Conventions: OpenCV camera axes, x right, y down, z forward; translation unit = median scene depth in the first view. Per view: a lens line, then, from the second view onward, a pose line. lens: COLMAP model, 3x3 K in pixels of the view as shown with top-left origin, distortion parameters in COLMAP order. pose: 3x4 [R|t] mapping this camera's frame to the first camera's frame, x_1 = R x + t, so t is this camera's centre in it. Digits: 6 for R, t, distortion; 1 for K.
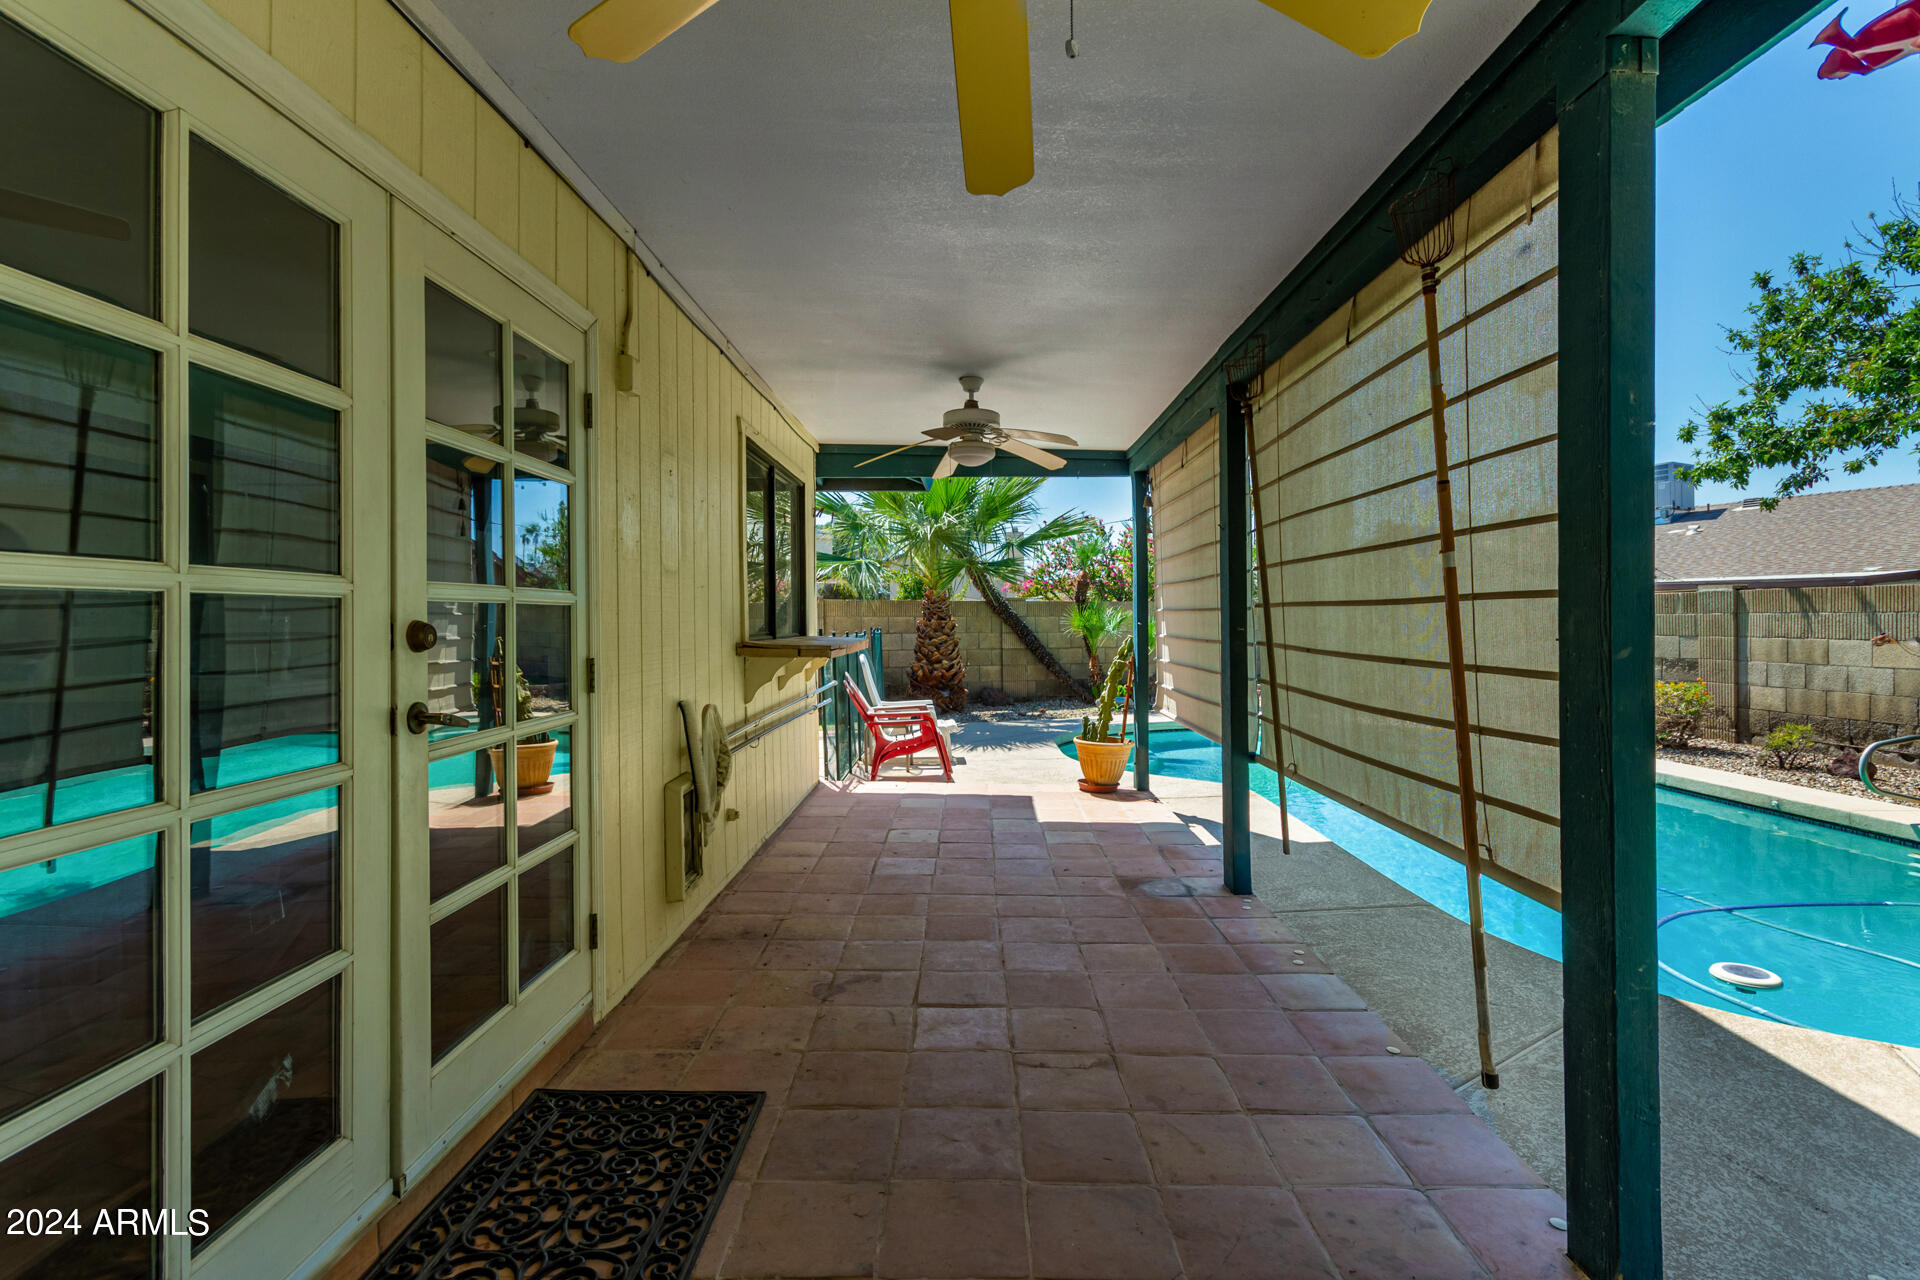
lens RADIAL K [[900.1, 0, 992.1], [0, 900.1, 609.4], [0, 0, 1]] dist [0.008772, -0.000058]
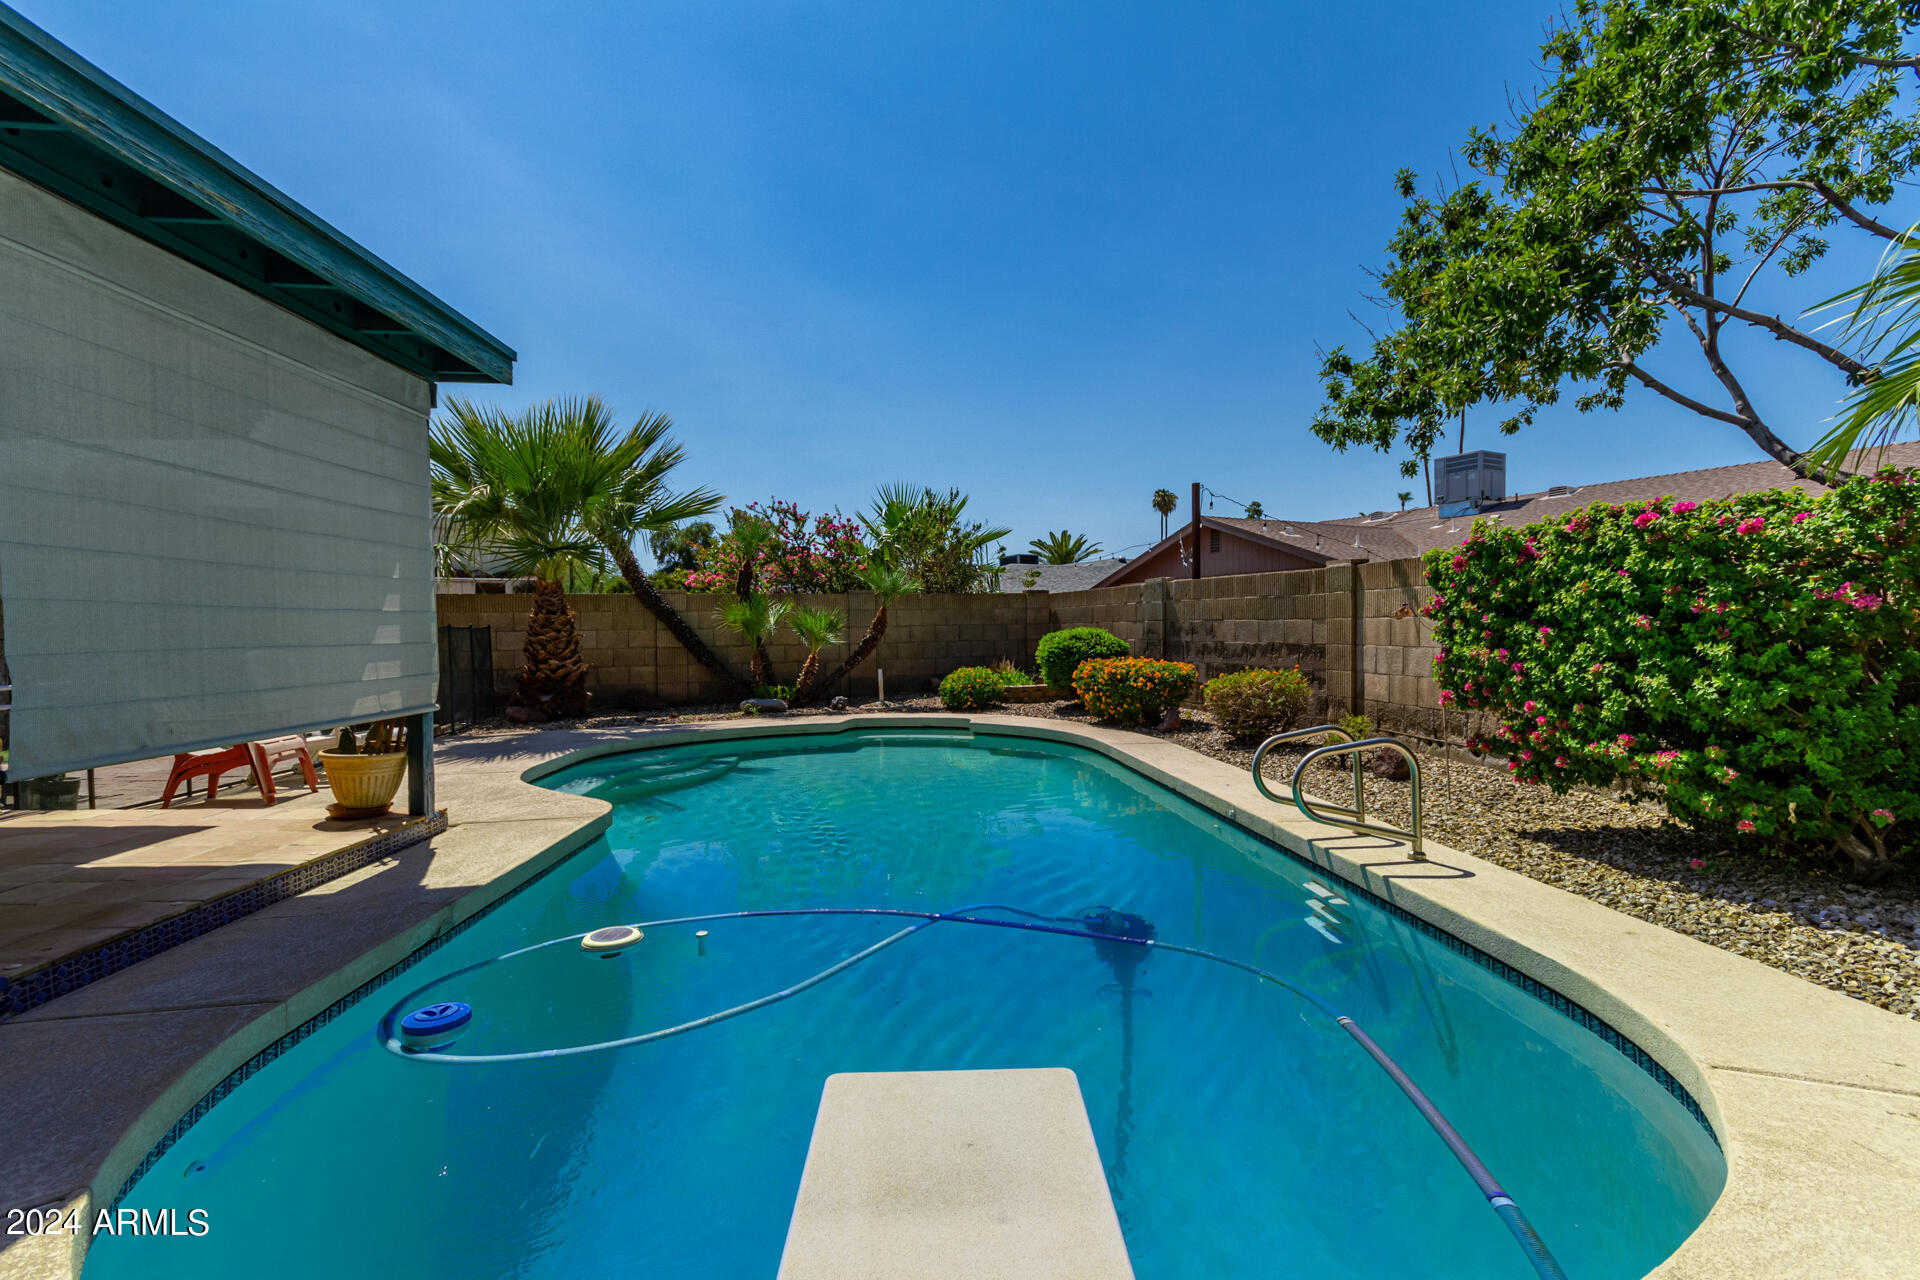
lens RADIAL K [[900.1, 0, 977.0], [0, 900.1, 637.7], [0, 0, 1]] dist [0.008772, -0.000058]
pose [[0.998867, -0.011831, 0.046093, 0.416305], [0.010779, 0.999677, 0.023017, 0.025325], [-0.046350, -0.022494, 0.998672, 0.145849]]
